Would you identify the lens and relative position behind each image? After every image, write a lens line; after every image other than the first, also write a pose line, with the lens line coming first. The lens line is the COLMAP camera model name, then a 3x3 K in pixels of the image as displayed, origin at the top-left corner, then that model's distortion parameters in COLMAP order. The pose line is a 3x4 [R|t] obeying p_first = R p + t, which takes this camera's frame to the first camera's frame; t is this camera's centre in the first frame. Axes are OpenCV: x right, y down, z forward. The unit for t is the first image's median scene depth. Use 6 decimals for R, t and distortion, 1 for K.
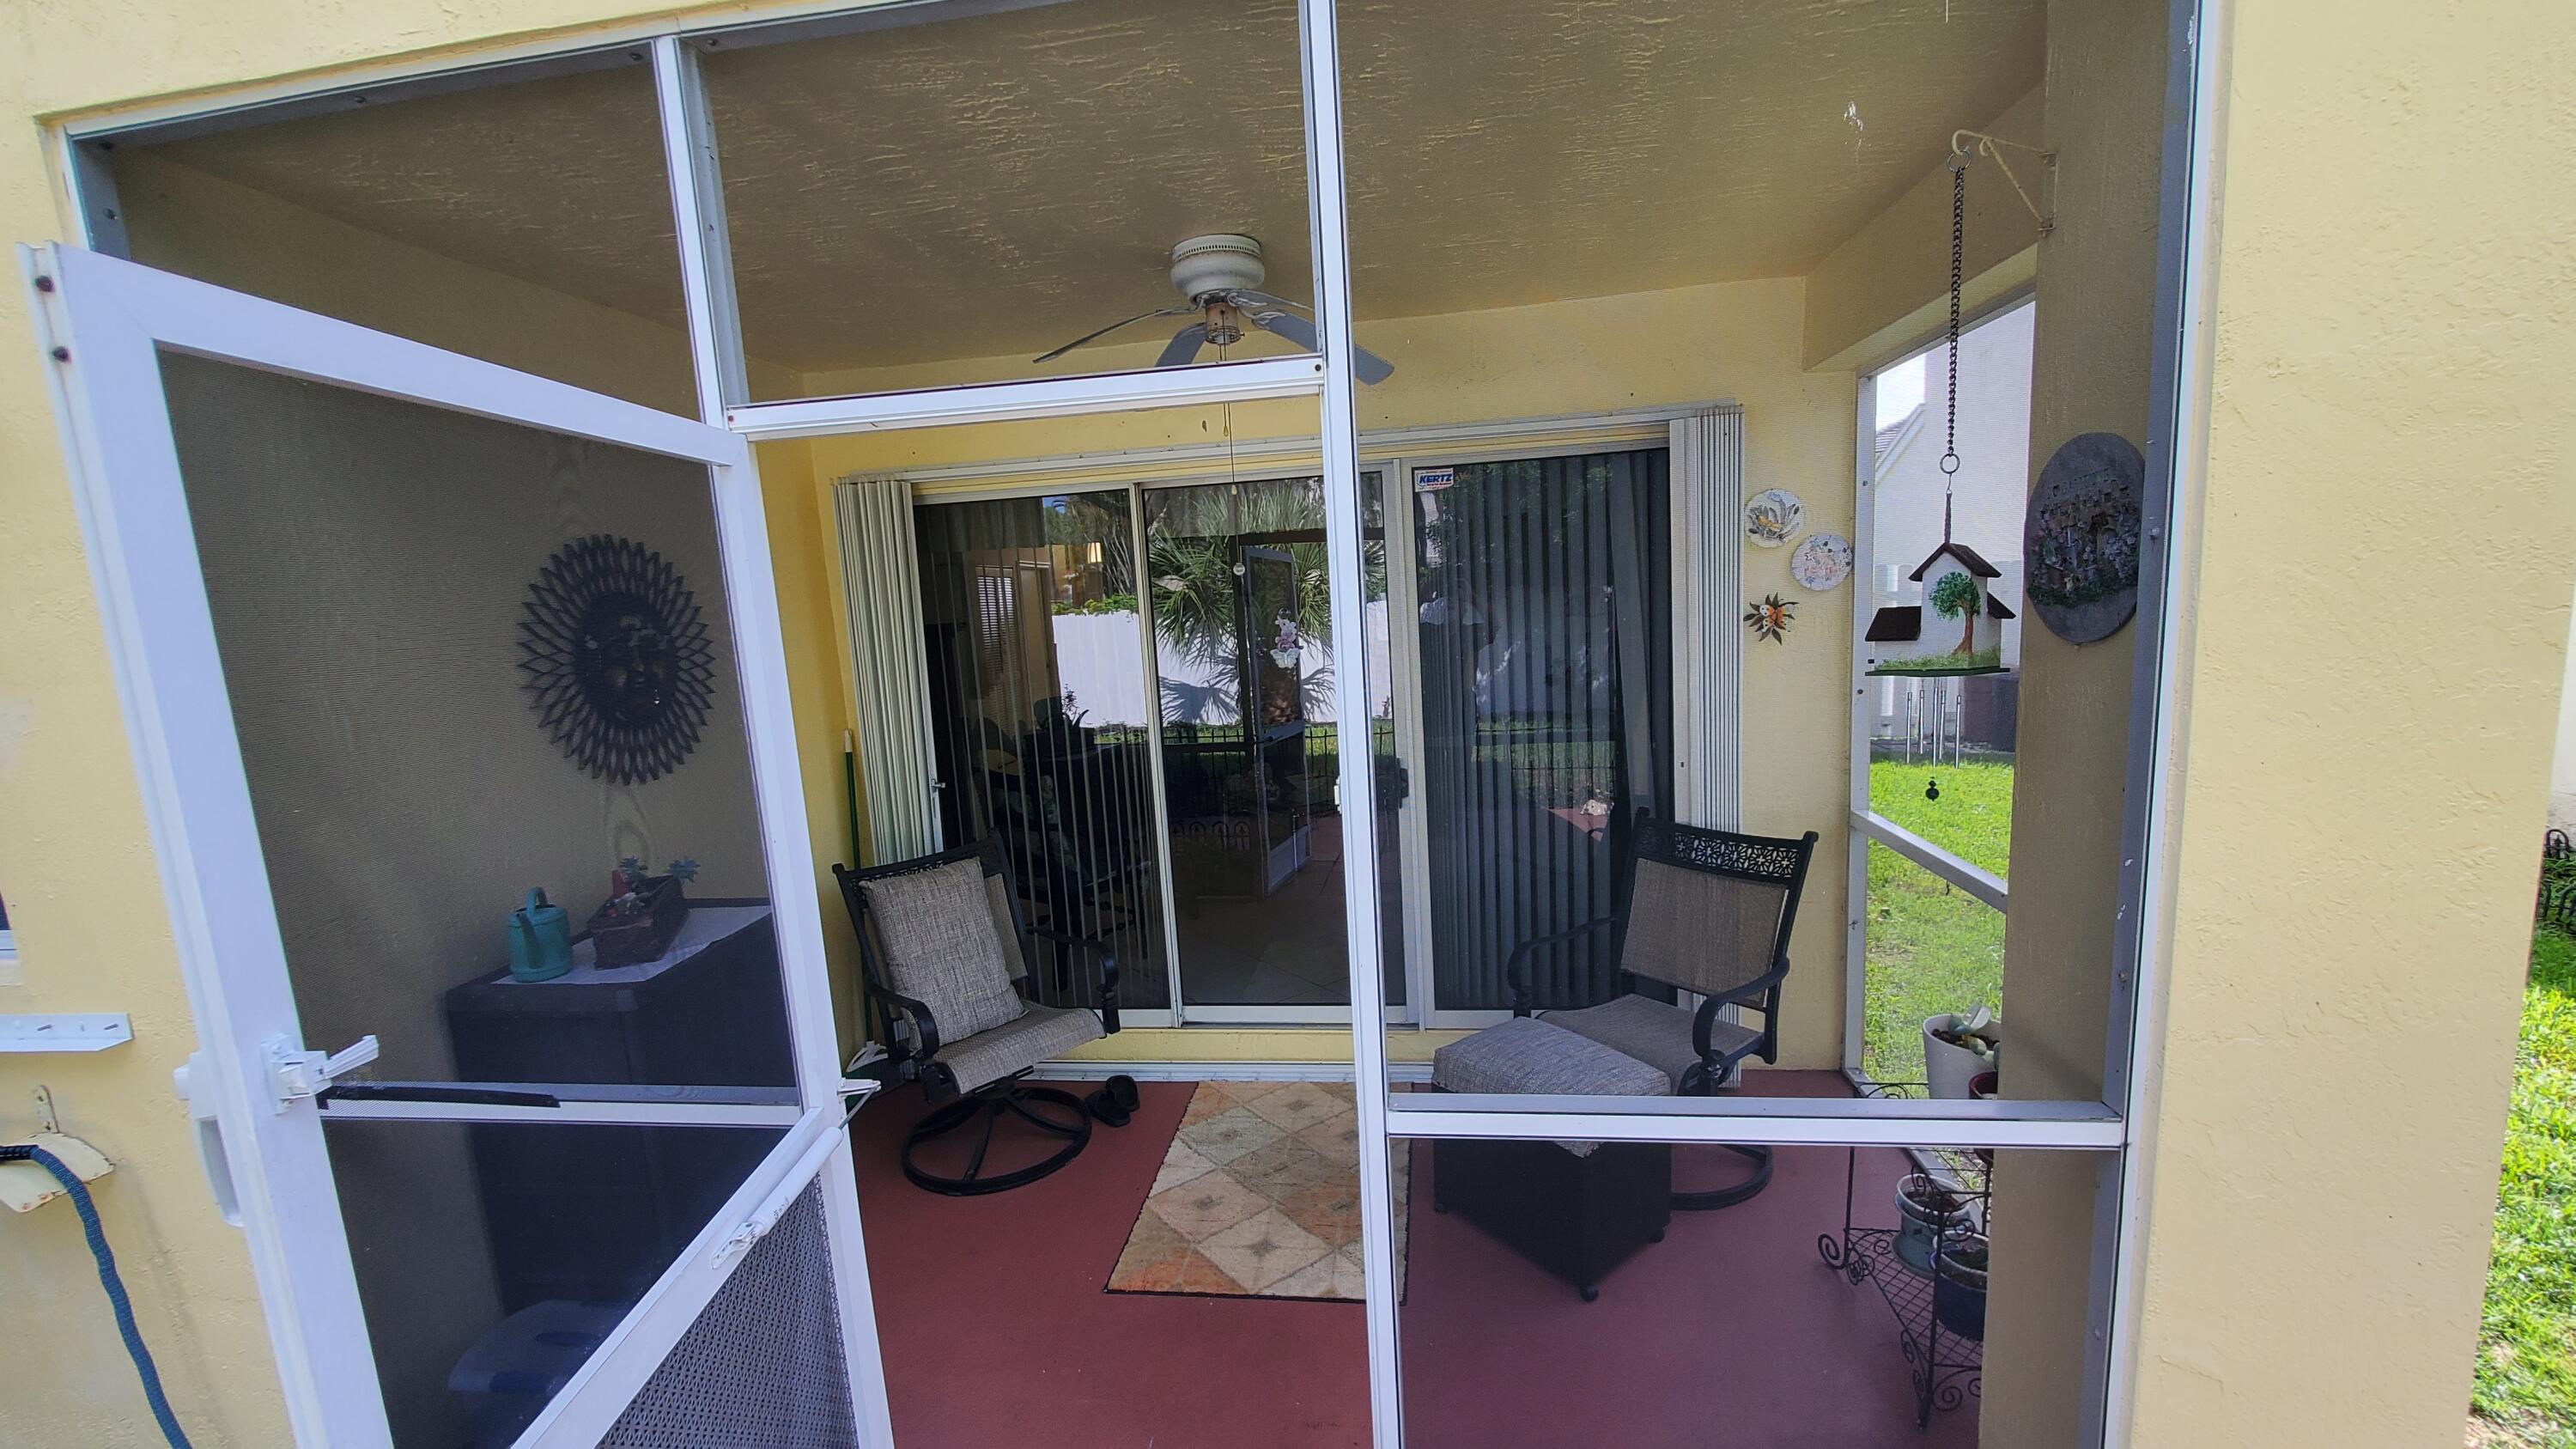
lens RADIAL K [[1025.7, 0, 1277.6], [0, 1025.7, 742.1], [0, 0, 1]] dist [-0.001023, -0.001009]
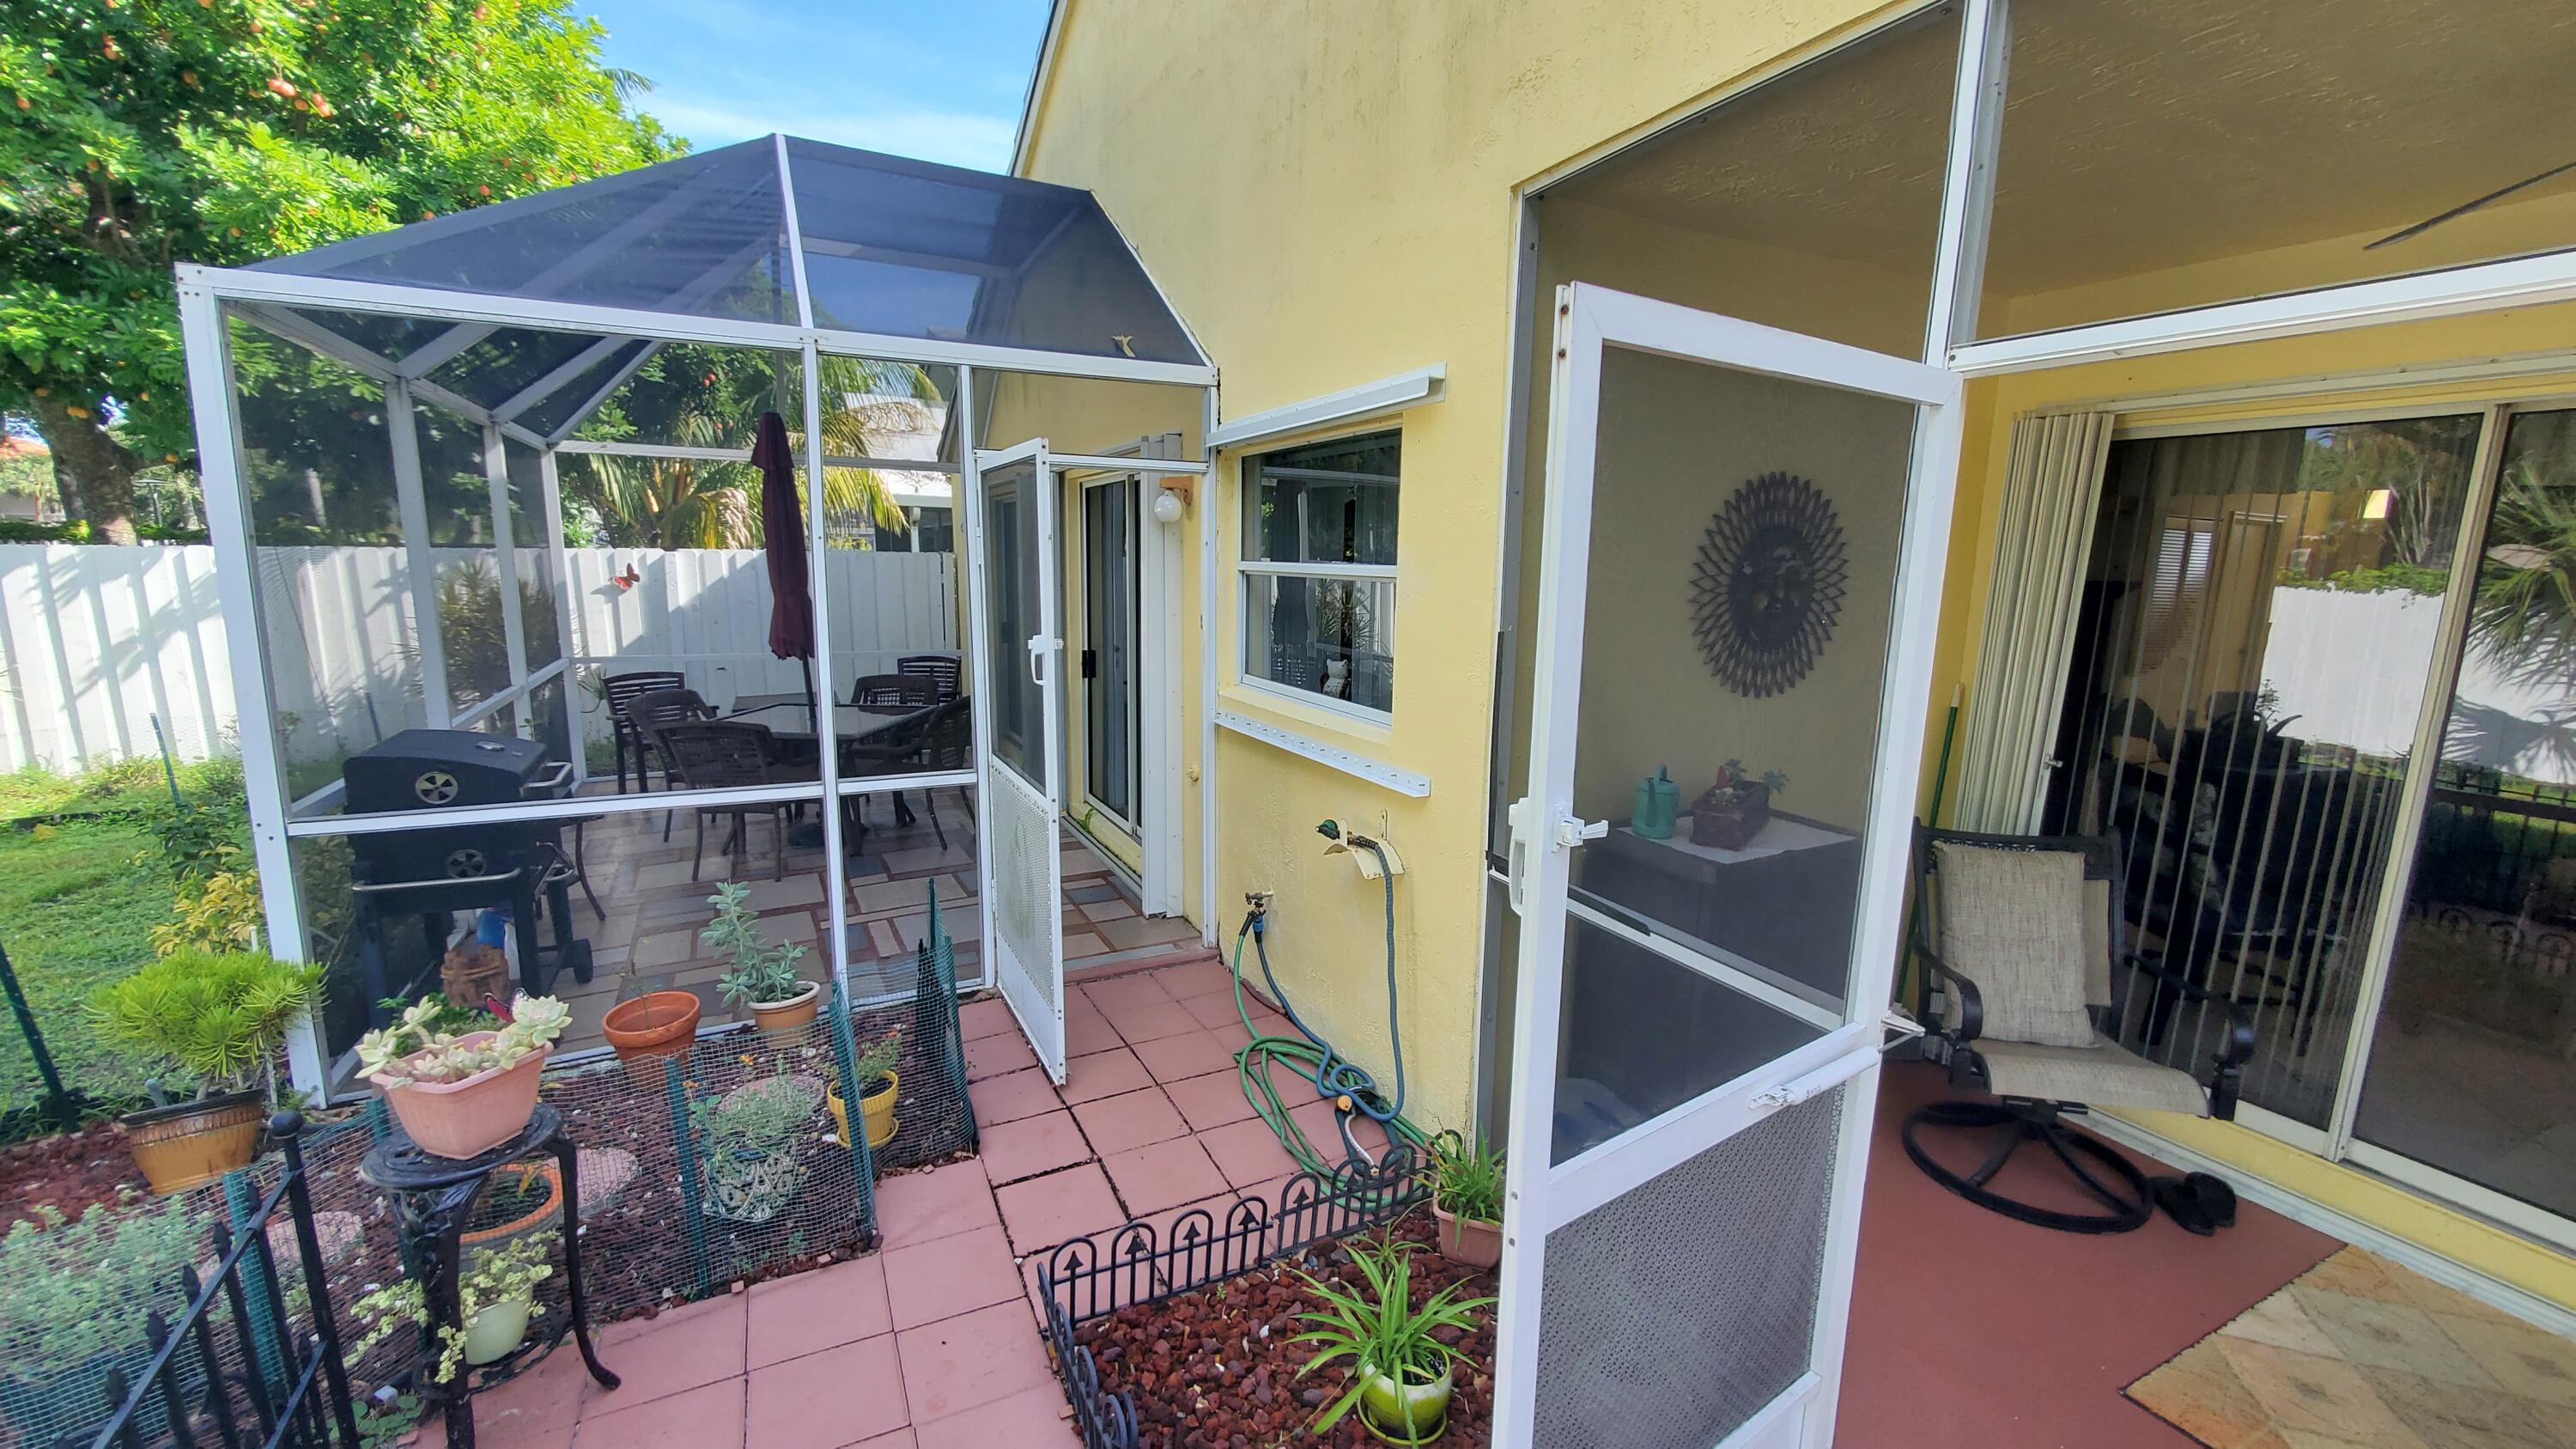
lens RADIAL K [[1025.7, 0, 1301.8], [0, 1025.7, 750.1], [0, 0, 1]] dist [-0.001023, -0.001009]
pose [[0.567563, 0.222808, -0.792609, -0.001230], [-0.172349, 0.973510, 0.150247, 0.012860], [0.805089, 0.051331, 0.590929, -0.057256]]
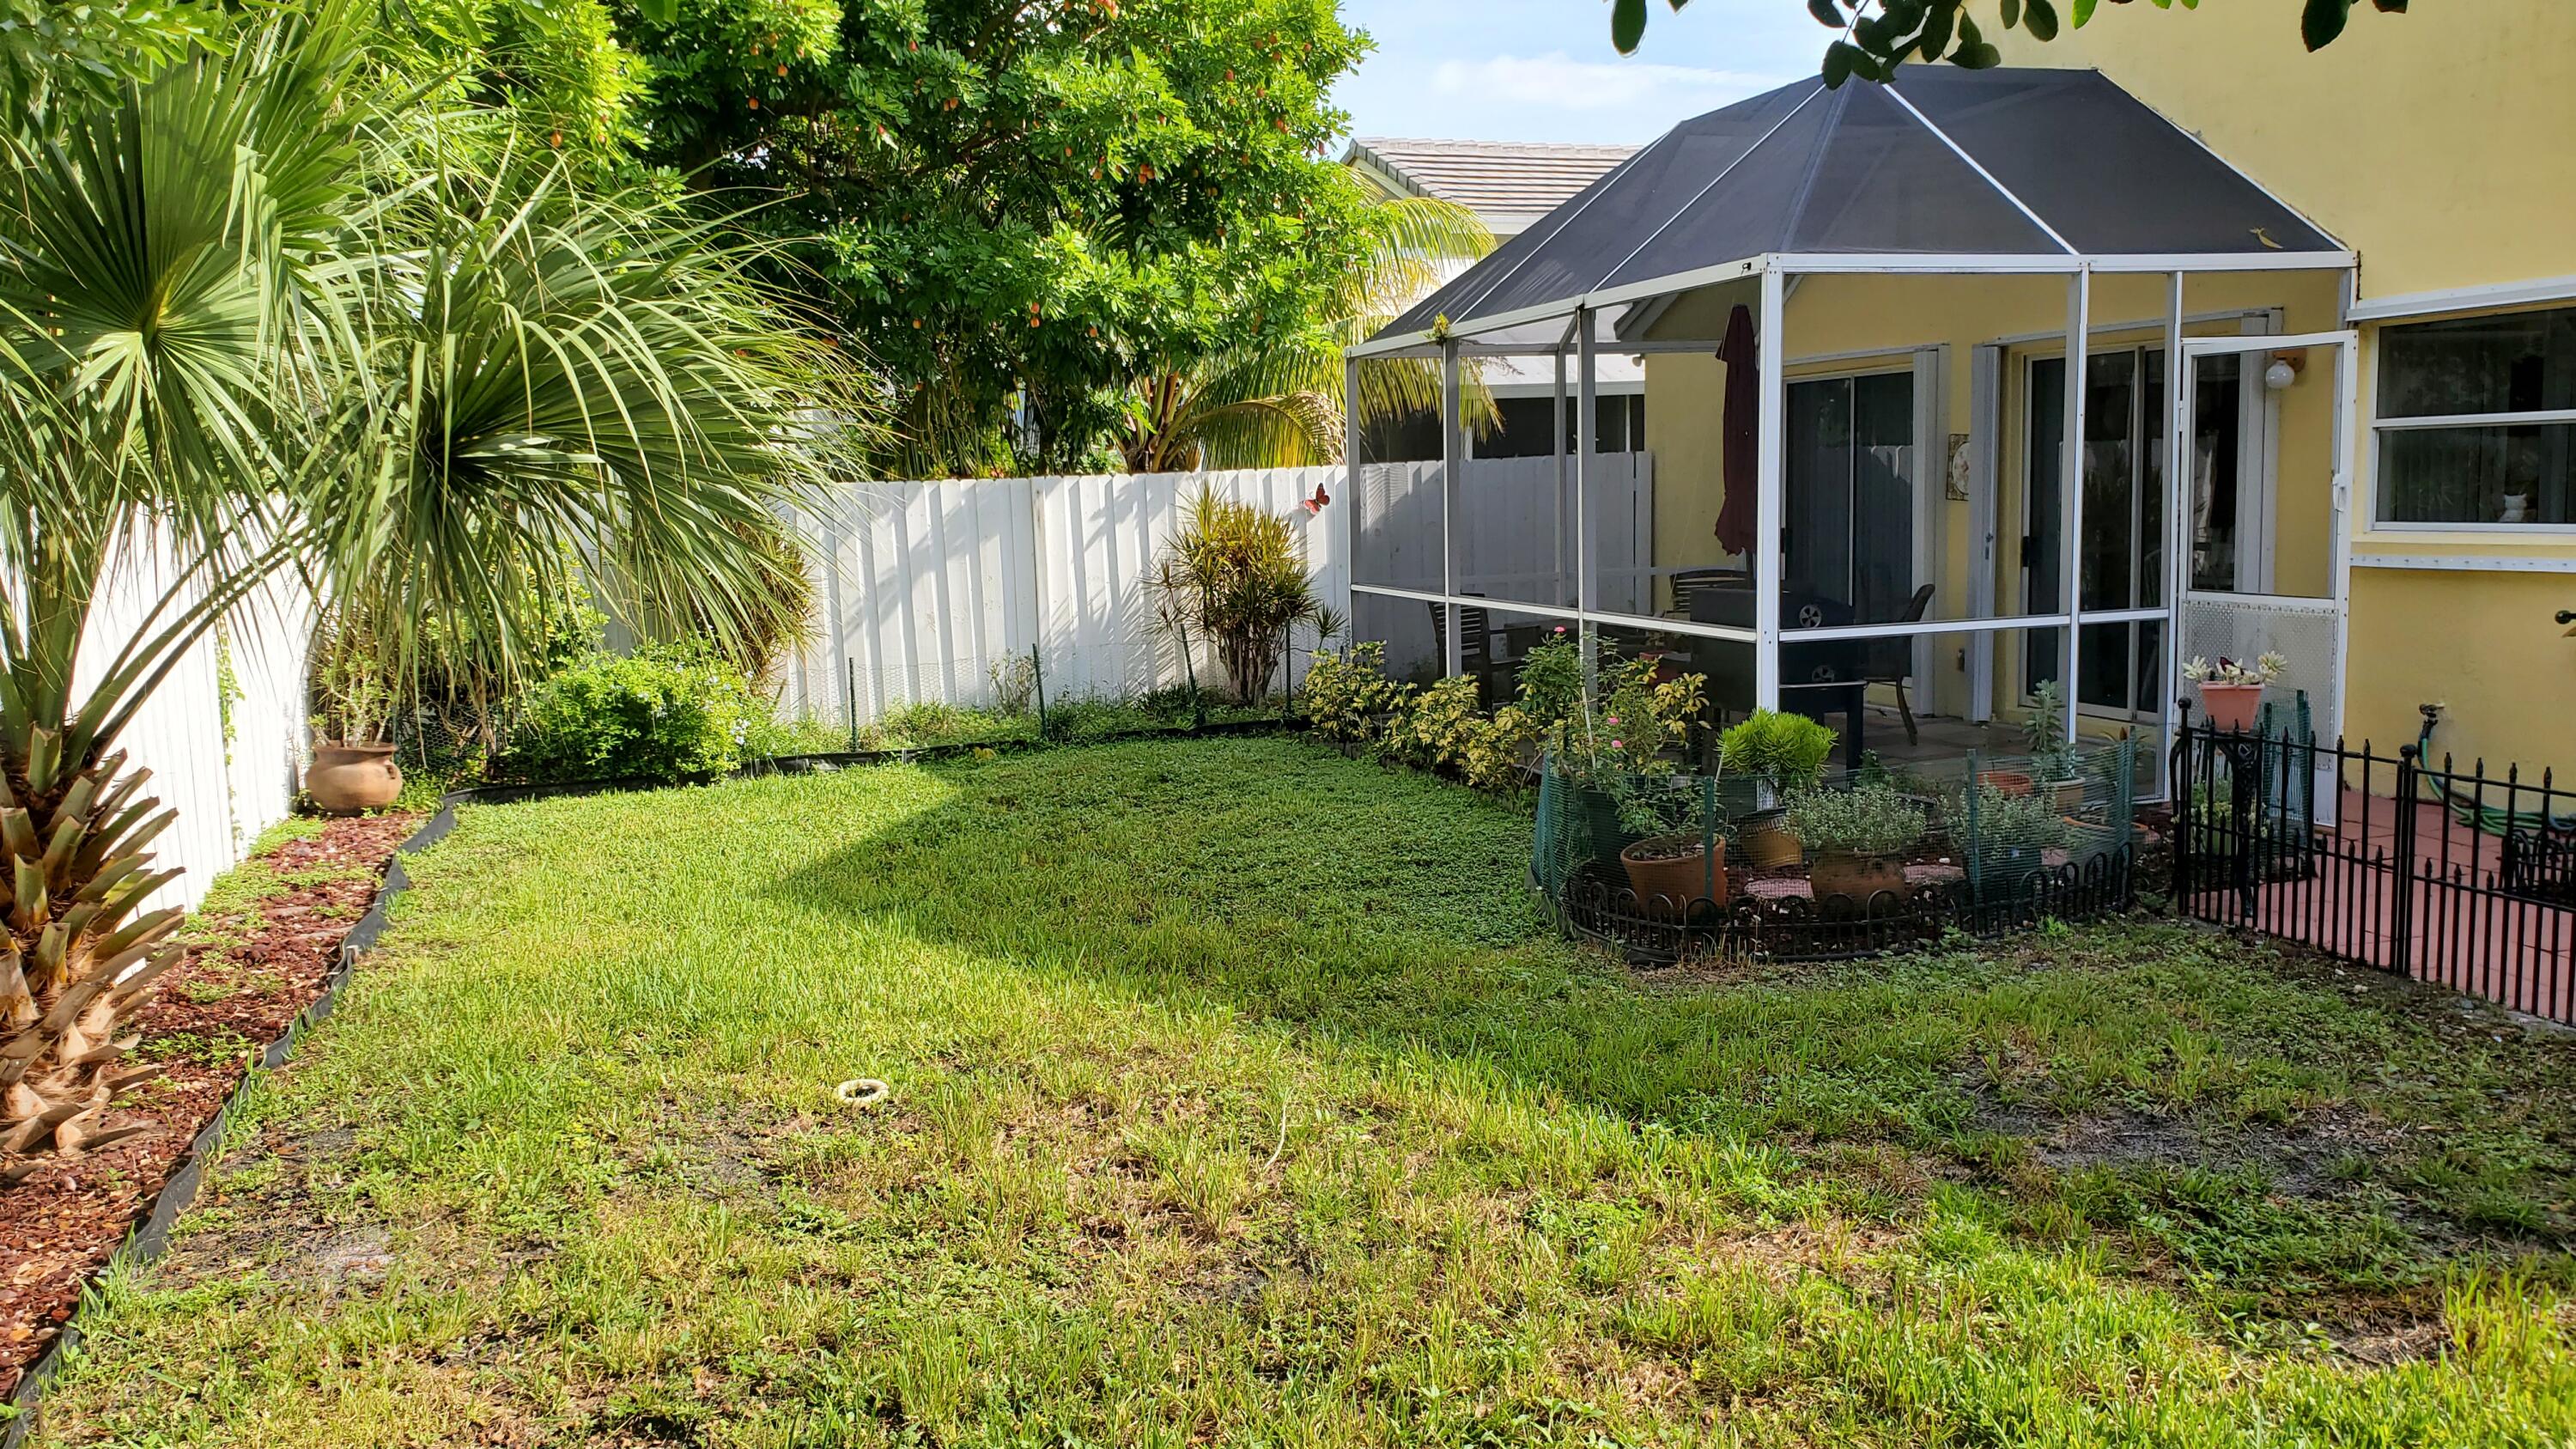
lens RADIAL K [[2067.7, 0, 1271.1], [0, 2067.7, 729.9], [0, 0, 1]] dist [0.095827, -0.079167]
pose [[0.446464, 0.154470, -0.881368, 0.951045], [-0.130473, 0.985698, 0.106662, 0.336261], [0.885238, 0.067374, 0.460233, -2.281548]]
